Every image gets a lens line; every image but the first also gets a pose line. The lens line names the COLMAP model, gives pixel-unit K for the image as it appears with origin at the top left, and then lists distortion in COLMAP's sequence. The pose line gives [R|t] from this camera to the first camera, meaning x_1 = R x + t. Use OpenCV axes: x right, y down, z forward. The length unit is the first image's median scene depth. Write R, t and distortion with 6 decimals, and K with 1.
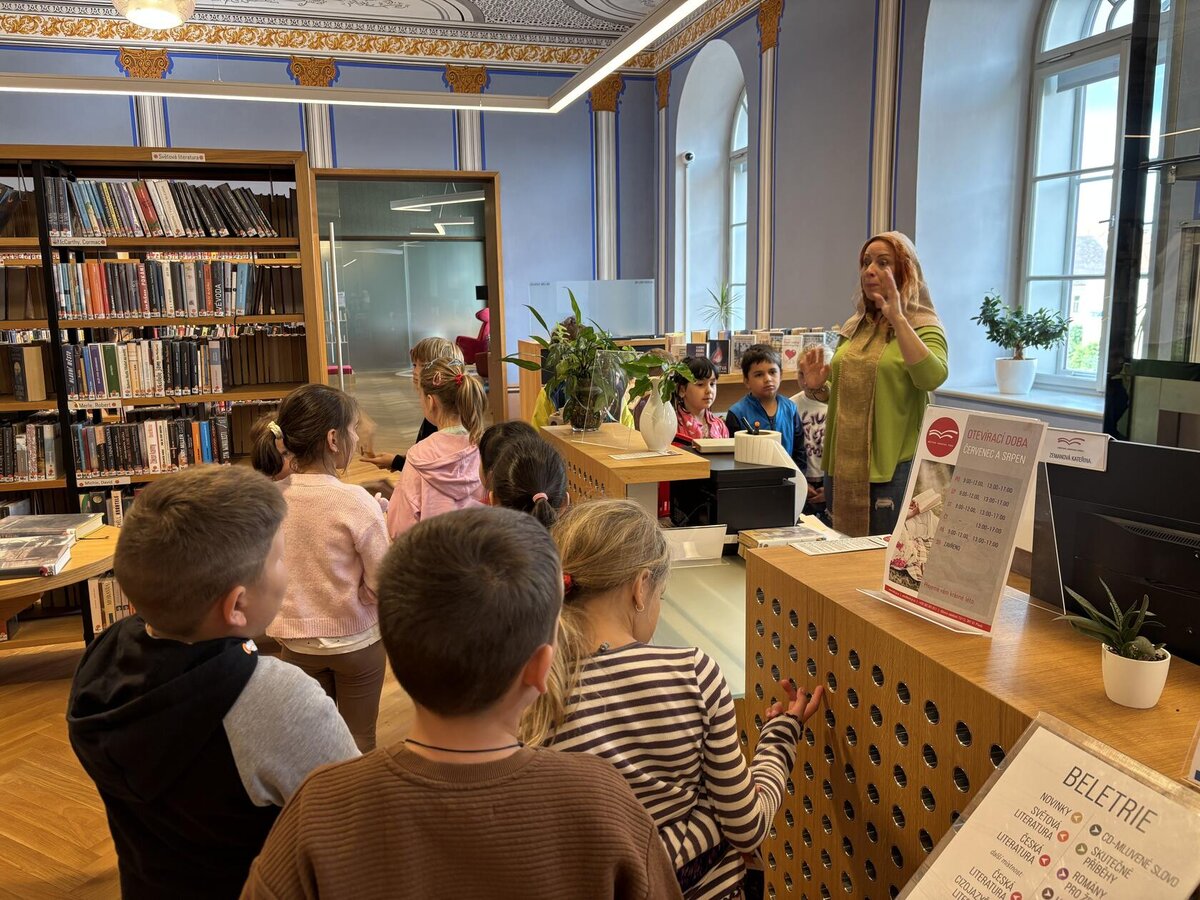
lens RADIAL K [[921.2, 0, 597.2], [0, 921.2, 452.4], [0, 0, 1]] dist [0.007399, -0.017946]
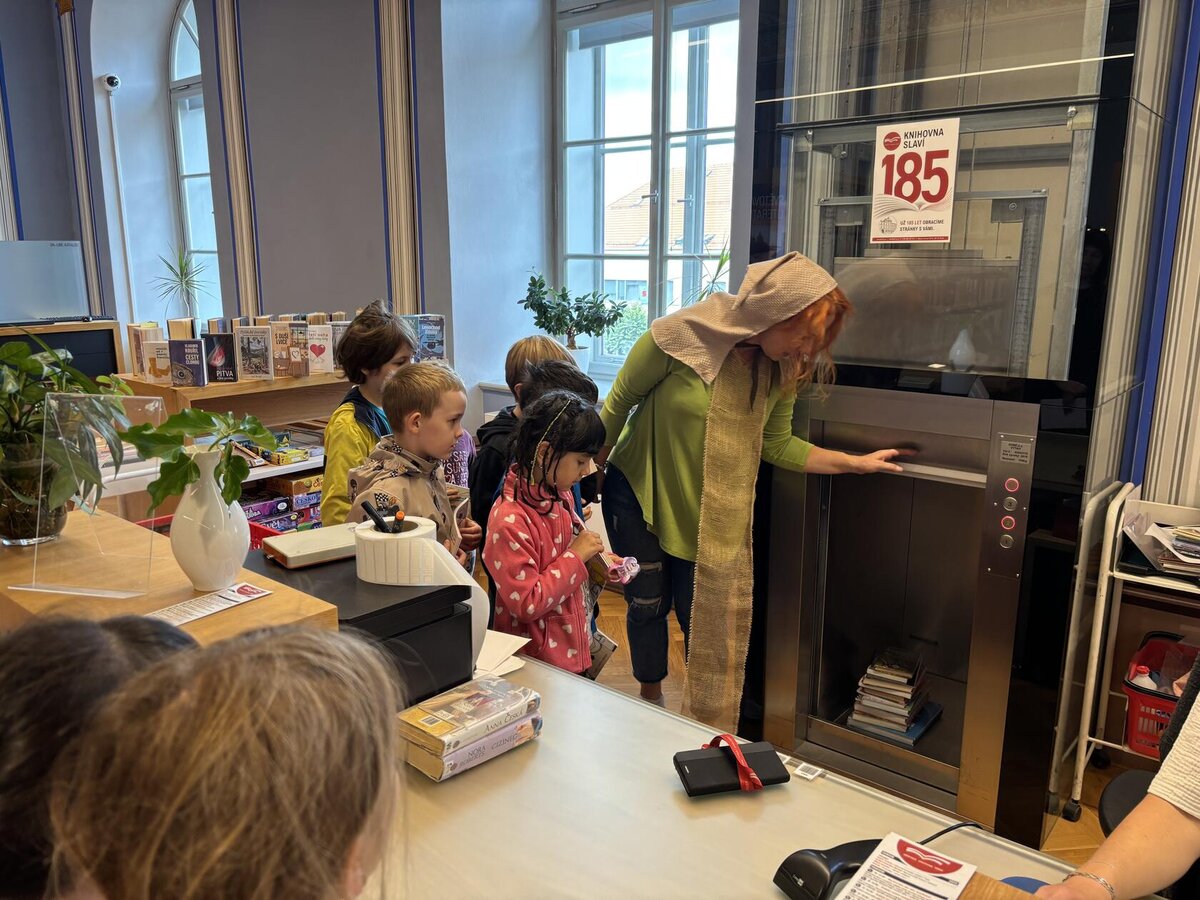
lens RADIAL K [[921.2, 0, 607.3], [0, 921.2, 474.7], [0, 0, 1]] dist [0.007399, -0.017946]
pose [[0.833512, -0.102963, 0.542823, -0.012419], [0.072234, 0.994357, 0.077694, -0.044623], [-0.547760, -0.025549, 0.836246, 0.223574]]
